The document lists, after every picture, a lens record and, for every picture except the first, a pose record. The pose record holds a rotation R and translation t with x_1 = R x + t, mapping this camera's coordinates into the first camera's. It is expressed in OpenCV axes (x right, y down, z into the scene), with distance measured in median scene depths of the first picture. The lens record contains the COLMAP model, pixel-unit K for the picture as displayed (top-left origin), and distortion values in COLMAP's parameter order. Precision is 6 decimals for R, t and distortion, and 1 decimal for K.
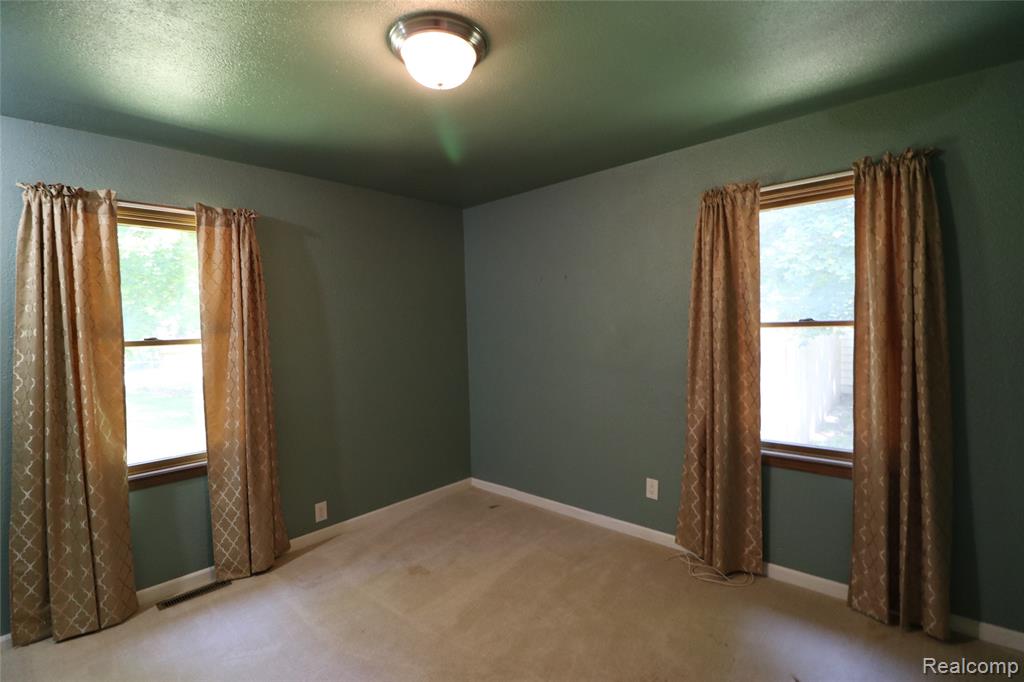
lens RADIAL K [[473.6, 0, 511.6], [0, 473.6, 339.2], [0, 0, 1]] dist [-0.014612, -0.001910]
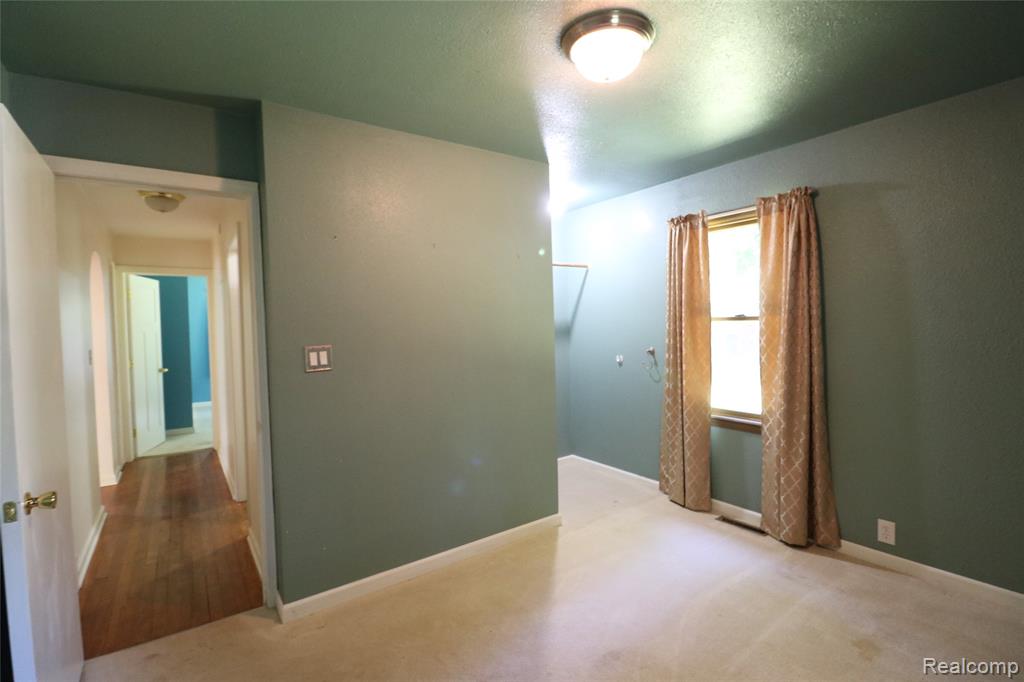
lens RADIAL K [[473.6, 0, 511.7], [0, 473.6, 341.8], [0, 0, 1]] dist [-0.014612, -0.001910]
pose [[-0.207779, 0.075997, -0.975219, 0.594294], [0.001457, 0.997000, 0.077384, -0.028380], [0.978175, 0.014658, -0.207266, 0.644529]]
